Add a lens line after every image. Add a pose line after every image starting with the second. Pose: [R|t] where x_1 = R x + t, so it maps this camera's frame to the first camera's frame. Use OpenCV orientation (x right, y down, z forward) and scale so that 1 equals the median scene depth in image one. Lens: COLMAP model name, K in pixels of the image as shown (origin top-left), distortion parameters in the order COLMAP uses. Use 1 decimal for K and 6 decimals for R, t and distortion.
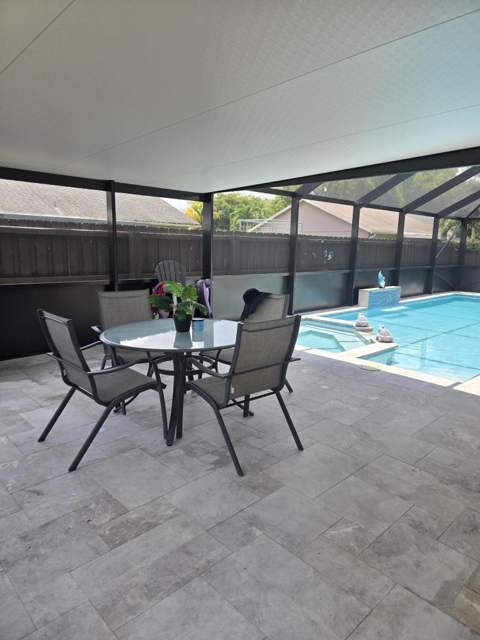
lens RADIAL K [[433.0, 0, 248.7], [0, 433.0, 322.0], [0, 0, 1]] dist [0.071645, -0.063812]
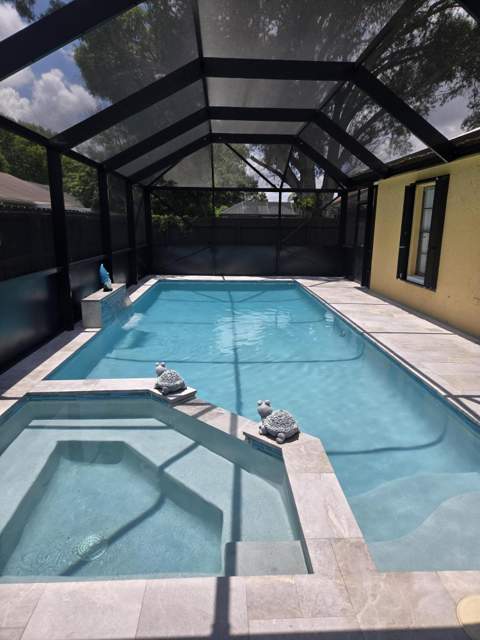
lens RADIAL K [[433.0, 0, 248.7], [0, 433.0, 322.0], [0, 0, 1]] dist [0.071645, -0.063812]
pose [[0.676681, -0.178144, 0.714400, -0.012476], [0.132885, 0.983904, 0.119479, -0.078040], [-0.724185, 0.014084, 0.689462, 0.407972]]
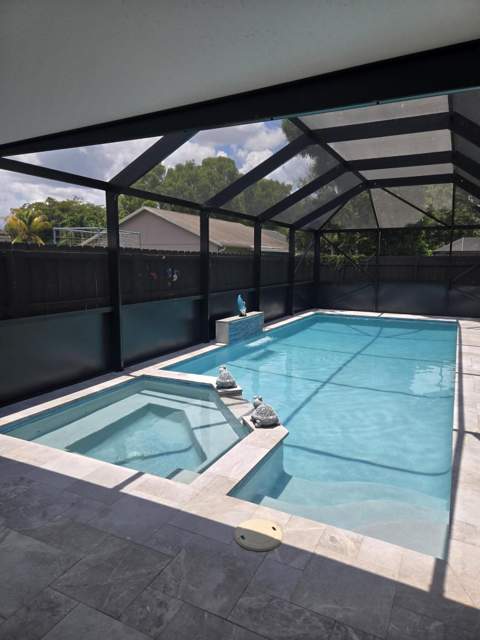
lens RADIAL K [[422.2, 0, 243.1], [0, 422.2, 338.4], [0, 0, 1]] dist [0.065200, -0.000274]
pose [[0.947631, -0.073095, 0.310889, 0.061820], [0.069006, 0.997324, 0.024148, -0.053351], [-0.311822, -0.001431, 0.950139, 0.258815]]
